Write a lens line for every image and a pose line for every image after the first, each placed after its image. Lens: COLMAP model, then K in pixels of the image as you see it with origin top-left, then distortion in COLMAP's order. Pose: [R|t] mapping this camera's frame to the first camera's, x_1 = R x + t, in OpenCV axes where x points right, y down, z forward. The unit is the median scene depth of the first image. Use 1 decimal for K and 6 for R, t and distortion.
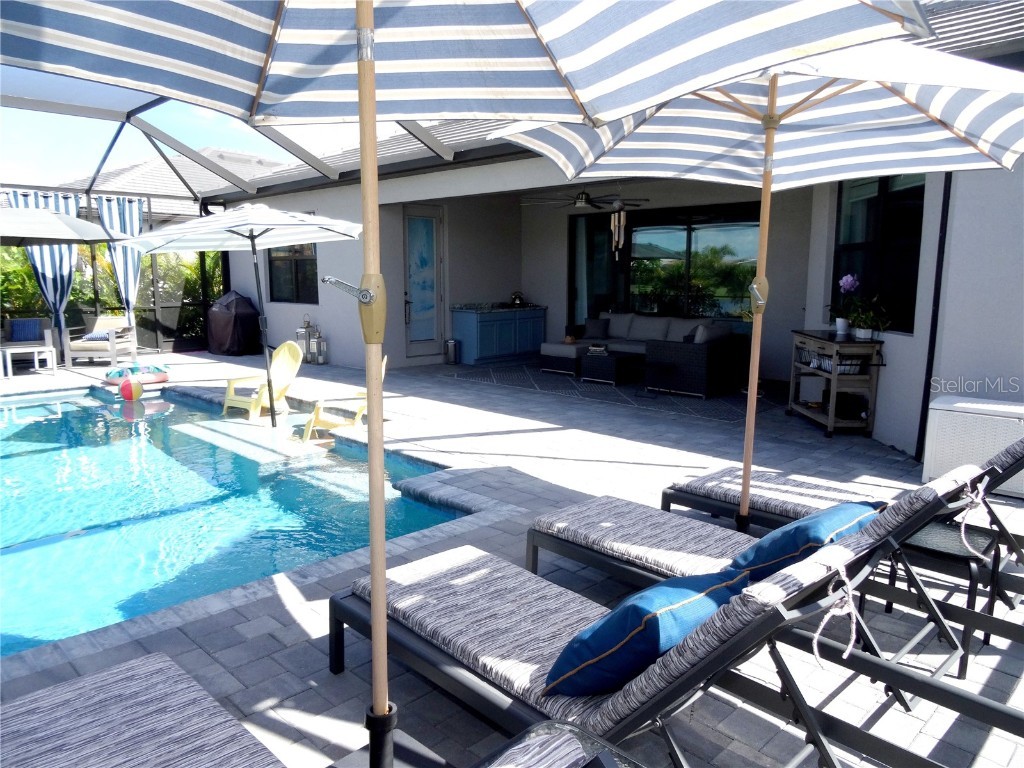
lens RADIAL K [[750.9, 0, 530.3], [0, 750.9, 380.3], [0, 0, 1]] dist [-0.010664, -0.013591]
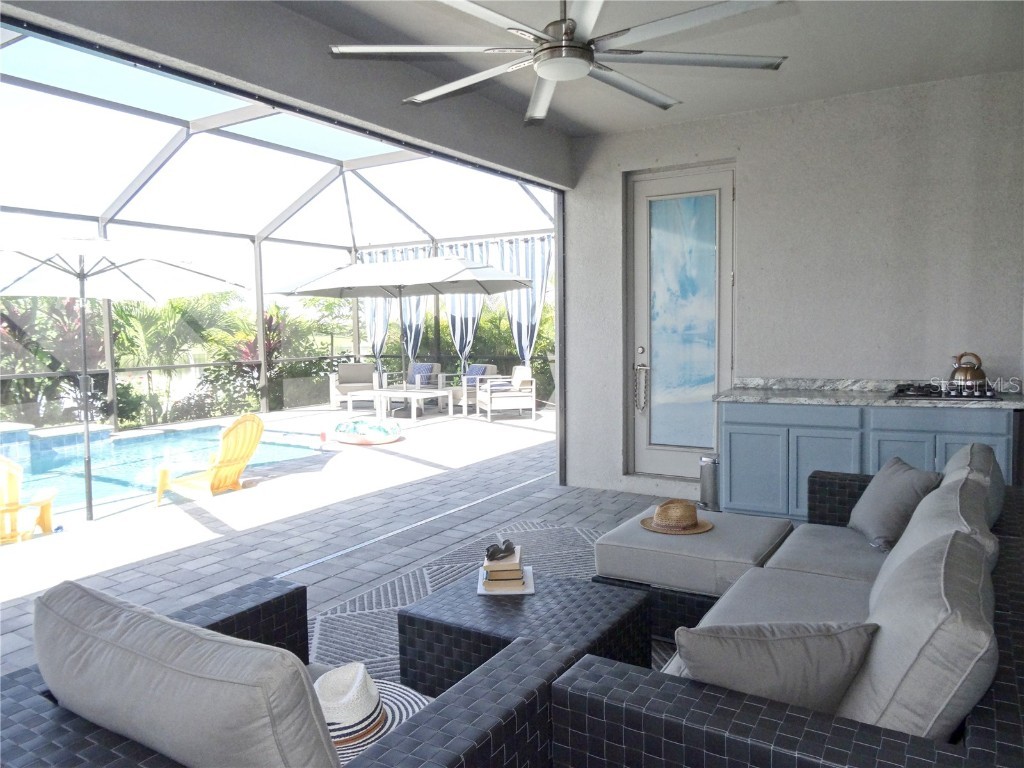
lens RADIAL K [[751.3, 0, 512.0], [0, 751.3, 384.0], [0, 0, 1]] dist [-0.017911, -0.005931]
pose [[0.218176, 0.072492, -0.973213, 0.316768], [-0.119435, 0.991724, 0.047096, -0.106964], [0.968574, 0.105960, 0.225028, 0.805919]]
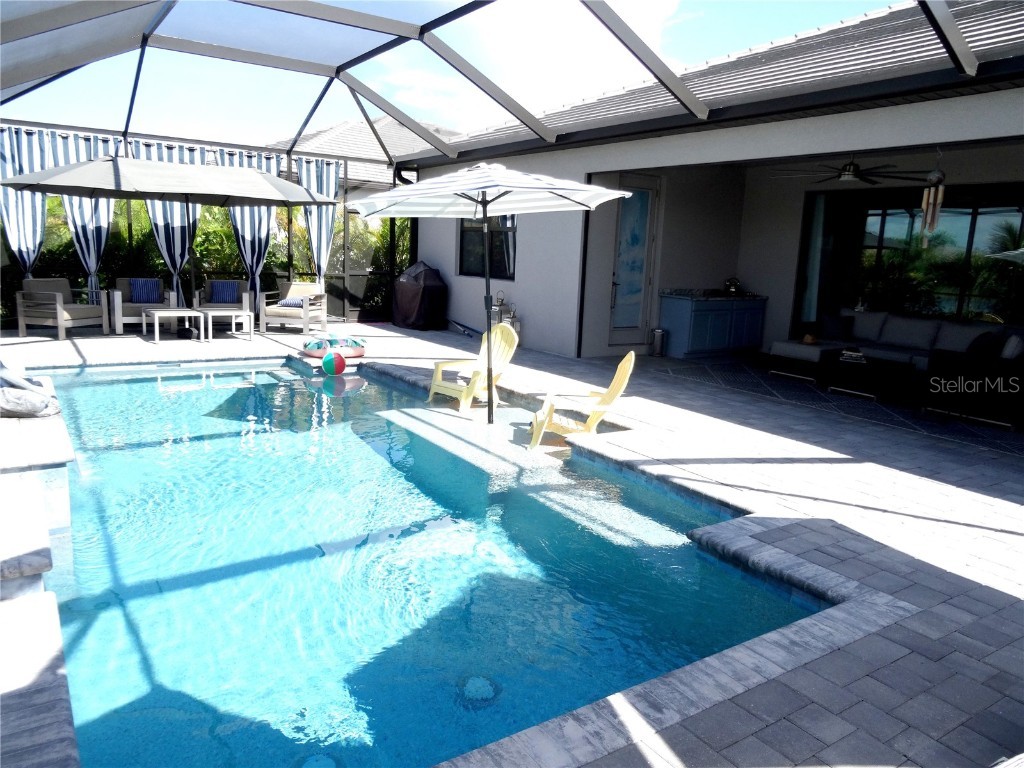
lens RADIAL K [[751.3, 0, 512.0], [0, 751.3, 384.0], [0, 0, 1]] dist [-0.017911, -0.005931]
pose [[0.976901, 0.078588, -0.198719, -0.096715], [-0.071983, 0.996593, 0.040258, -0.012999], [0.201206, -0.025024, 0.979229, 0.100208]]
